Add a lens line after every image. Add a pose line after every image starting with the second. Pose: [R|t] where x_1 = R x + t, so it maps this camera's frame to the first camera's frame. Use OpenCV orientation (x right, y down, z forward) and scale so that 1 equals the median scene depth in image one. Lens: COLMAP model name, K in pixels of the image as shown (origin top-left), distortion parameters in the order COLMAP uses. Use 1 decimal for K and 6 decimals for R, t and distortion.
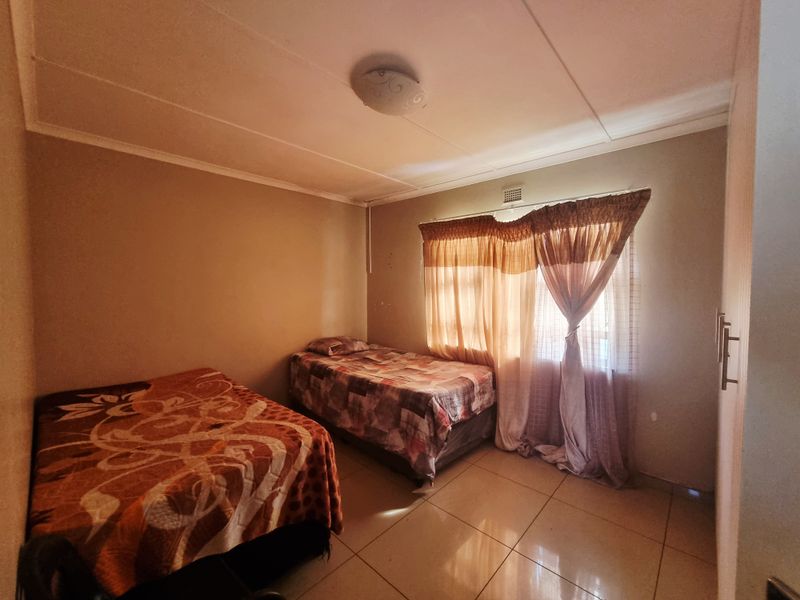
lens RADIAL K [[331.3, 0, 400.2], [0, 331.3, 297.6], [0, 0, 1]] dist [-0.002296, -0.000444]
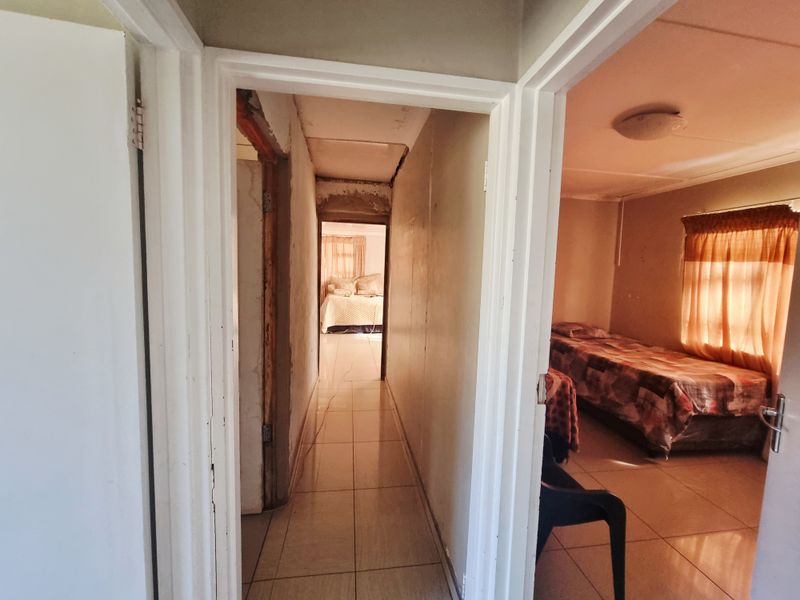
lens RADIAL K [[331.3, 0, 400.2], [0, 331.3, 297.6], [0, 0, 1]] dist [-0.002296, -0.000444]
pose [[0.782803, 0.075584, -0.617662, 0.031978], [-0.053766, 0.997099, 0.053875, 0.007365], [0.619942, -0.008964, 0.784596, -0.337661]]
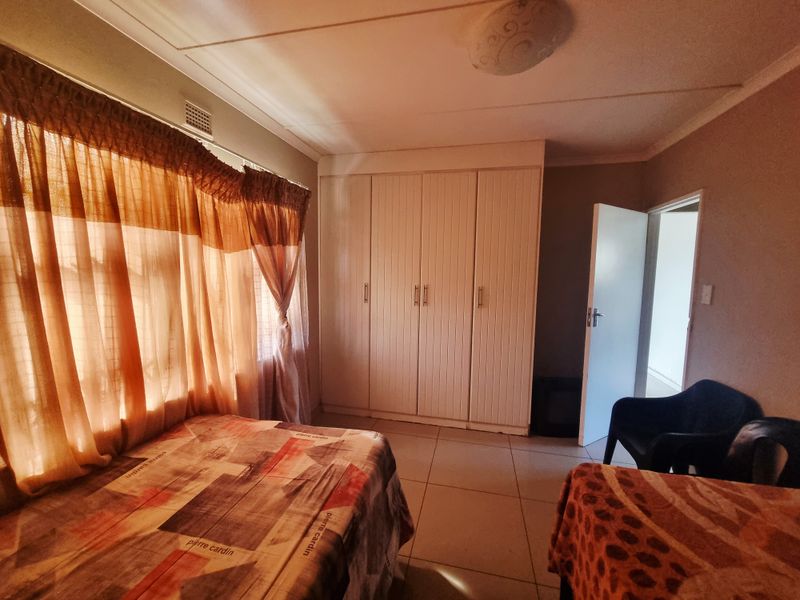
lens RADIAL K [[331.3, 0, 400.2], [0, 331.3, 297.6], [0, 0, 1]] dist [-0.002296, -0.000444]
pose [[-0.498347, -0.086096, 0.862692, -0.384634], [0.020436, 0.993614, 0.110967, -0.047594], [-0.866737, 0.072930, -0.493405, 1.009094]]
